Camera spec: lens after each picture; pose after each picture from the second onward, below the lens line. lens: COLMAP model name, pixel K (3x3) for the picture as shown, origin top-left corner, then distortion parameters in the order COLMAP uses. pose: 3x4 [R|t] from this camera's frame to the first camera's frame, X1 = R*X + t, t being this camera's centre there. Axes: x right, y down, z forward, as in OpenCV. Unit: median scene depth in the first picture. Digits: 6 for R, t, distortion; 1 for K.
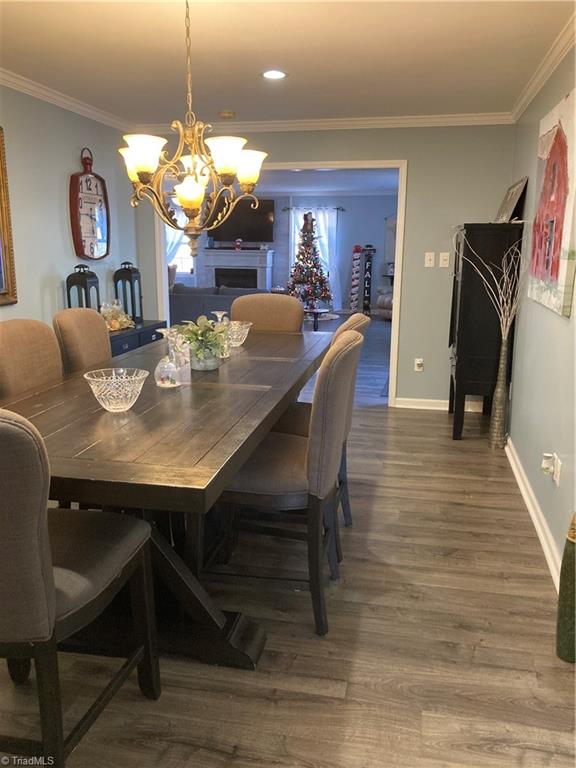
lens RADIAL K [[621.1, 0, 288.0], [0, 621.1, 384.0], [0, 0, 1]] dist [0.031378, -0.050514]
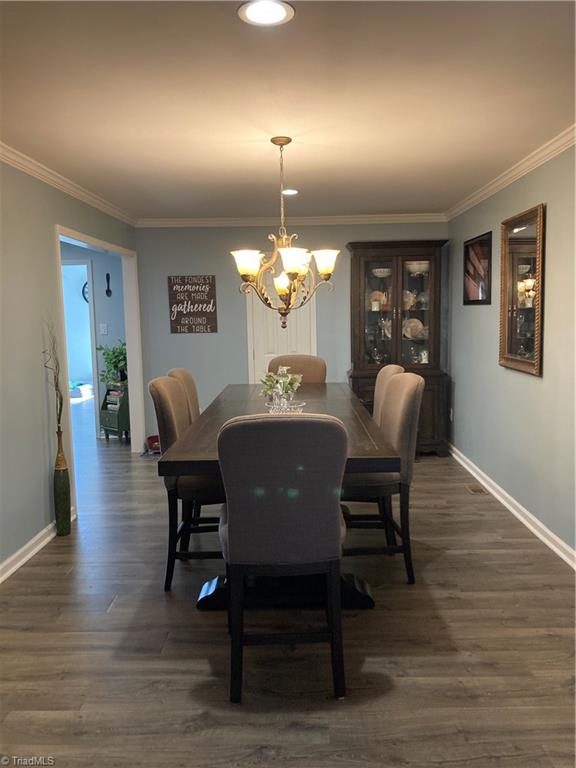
lens RADIAL K [[621.1, 0, 288.0], [0, 621.1, 384.0], [0, 0, 1]] dist [0.031378, -0.050514]
pose [[-0.982002, 0.042369, -0.184059, 0.068241], [-0.021690, 0.942770, 0.332738, -0.396019], [0.187623, 0.330742, -0.924882, 1.688274]]
